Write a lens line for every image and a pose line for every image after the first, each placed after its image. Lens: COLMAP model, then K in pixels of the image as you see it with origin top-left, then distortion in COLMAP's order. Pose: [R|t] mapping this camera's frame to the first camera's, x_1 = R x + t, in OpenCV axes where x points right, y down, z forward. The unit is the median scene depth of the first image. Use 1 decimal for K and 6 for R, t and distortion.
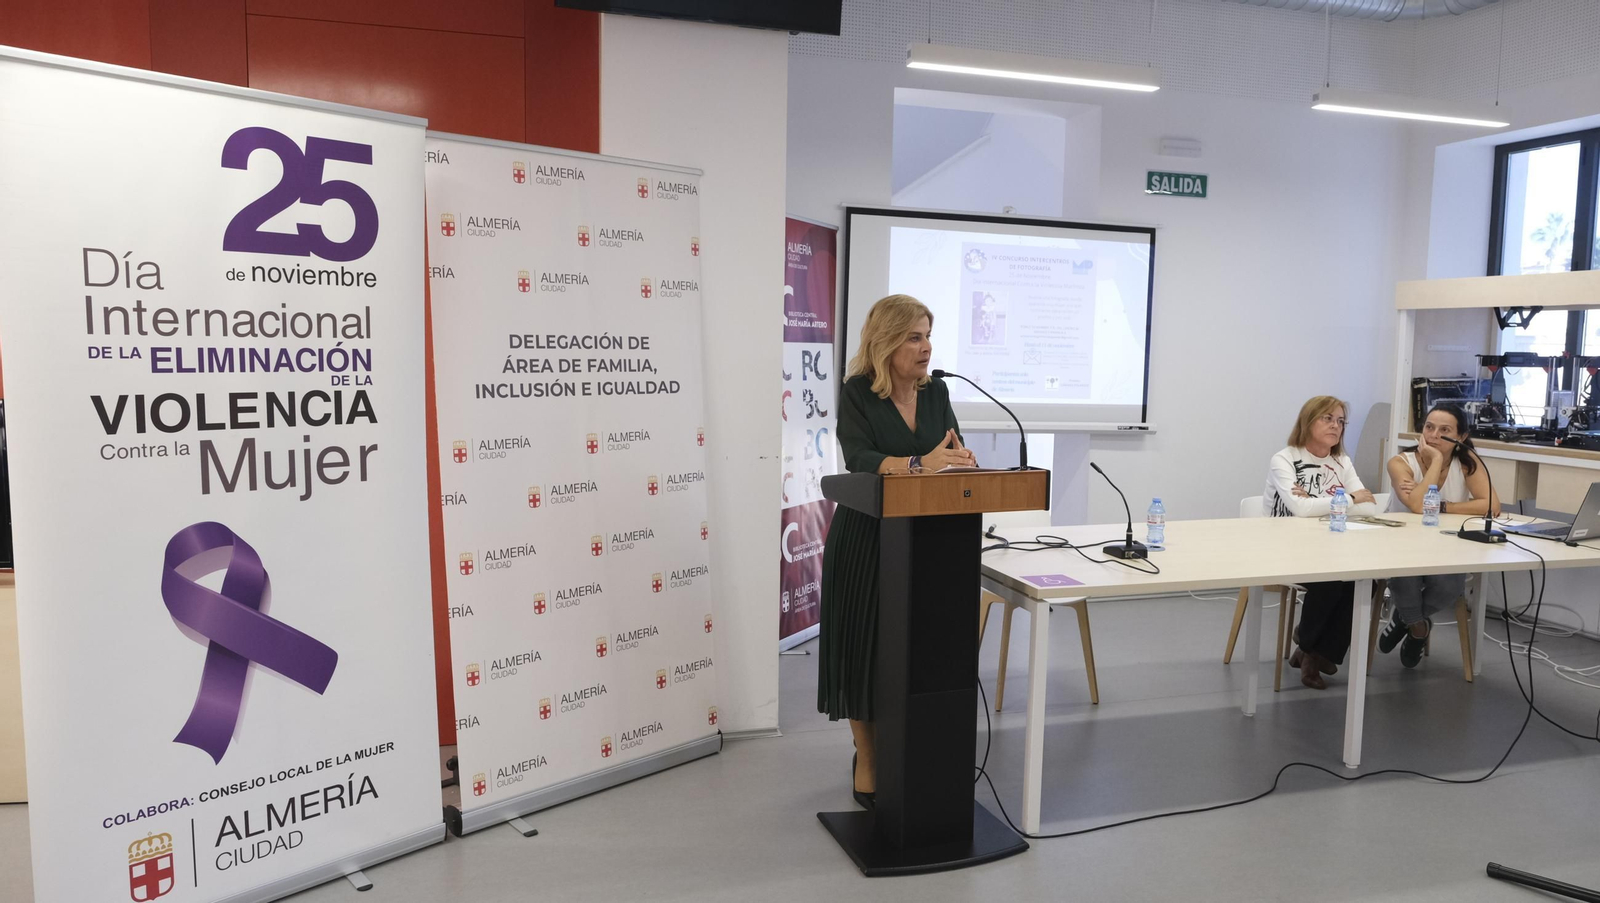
lens RADIAL K [[1087.9, 0, 810.1], [0, 1087.9, 454.0], [0, 0, 1]] dist [-0.028819, 0.013613]
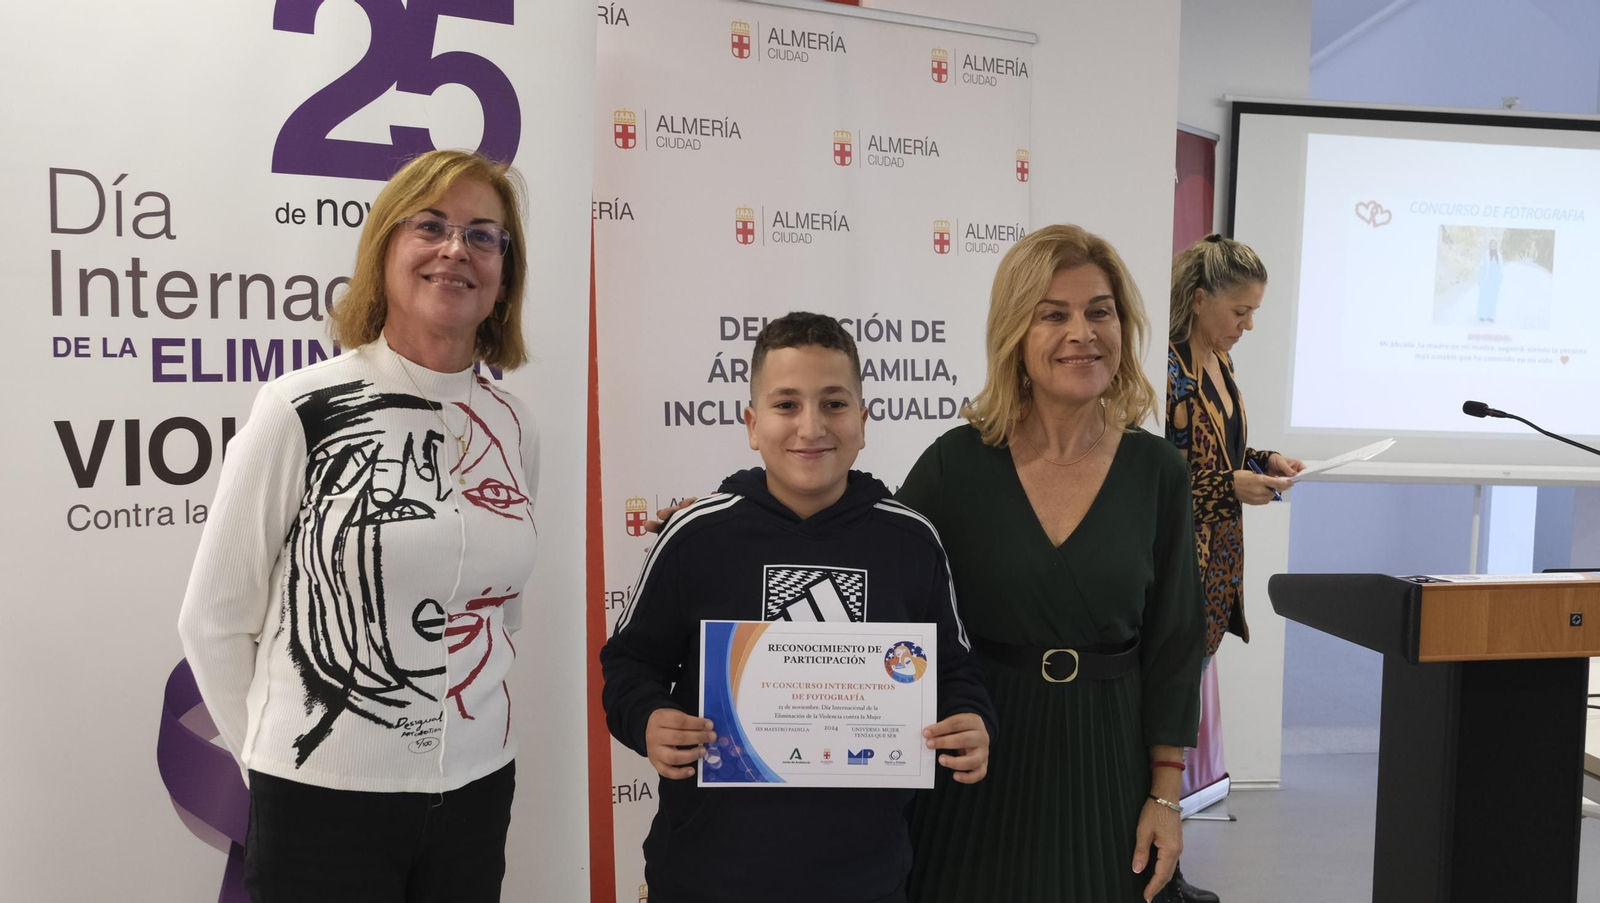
lens RADIAL K [[1672.8, 0, 833.1], [0, 1672.8, 454.1], [0, 0, 1]] dist [-0.045045, 0.094504]
pose [[0.990633, 0.015430, -0.135674, -0.111822], [-0.018571, 0.999587, -0.021916, -0.021147], [0.135280, 0.024230, 0.990511, 0.144486]]
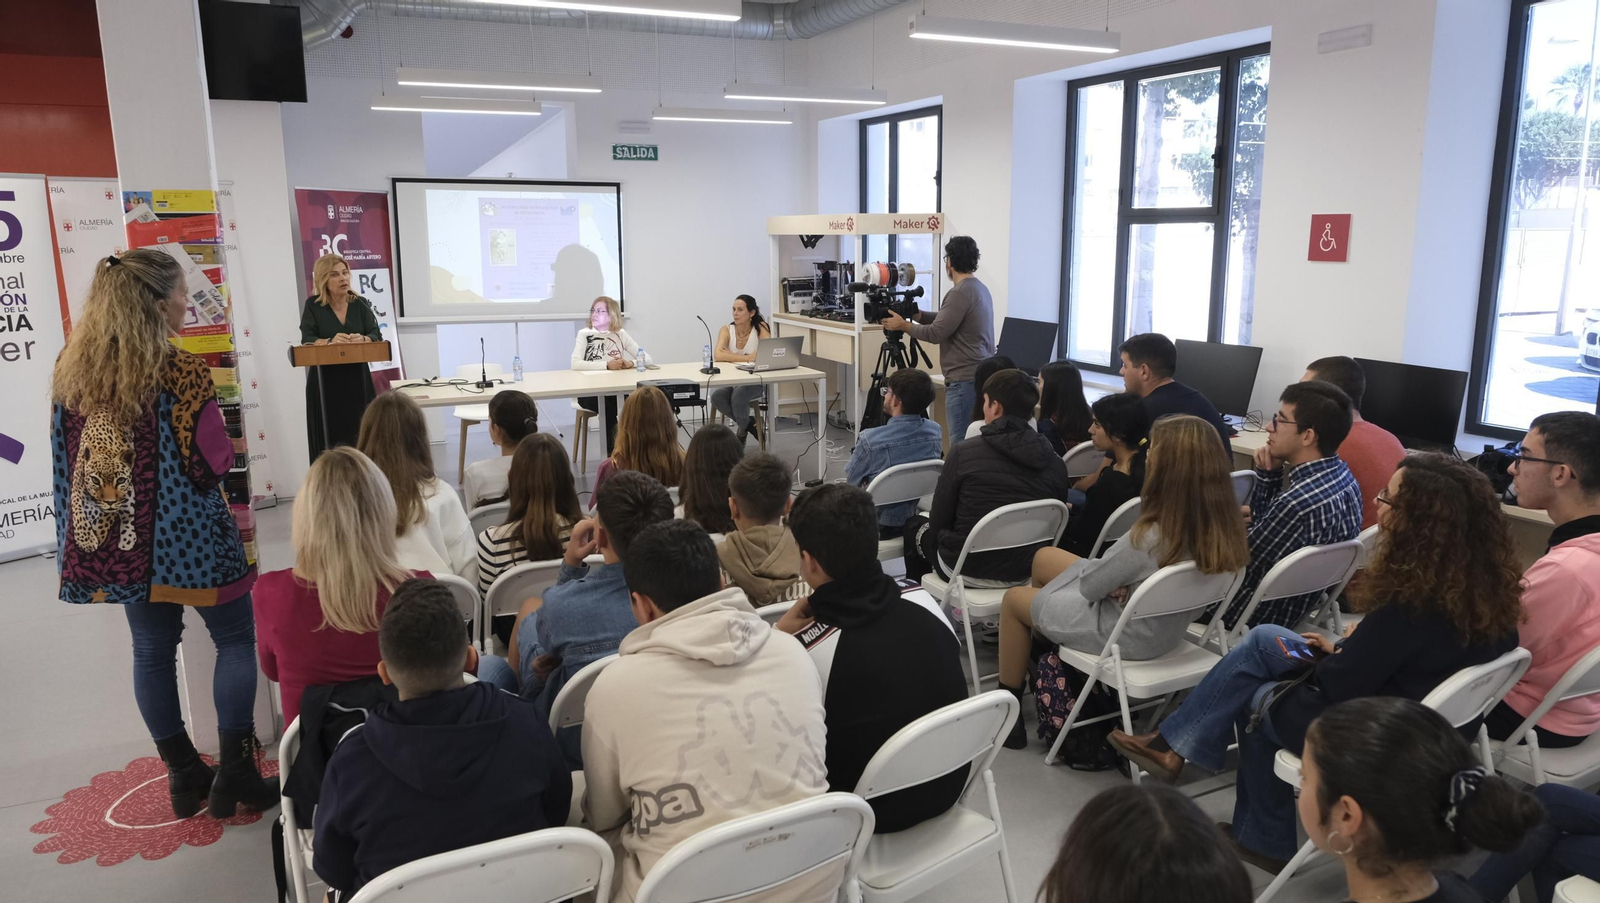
lens RADIAL K [[1087.9, 0, 810.1], [0, 1087.9, 454.0], [0, 0, 1]] dist [-0.028819, 0.013613]
pose [[0.990048, -0.049494, 0.131740, 0.792208], [0.036046, 0.994071, 0.102580, 0.049332], [-0.136036, -0.096811, 0.985962, -1.247020]]
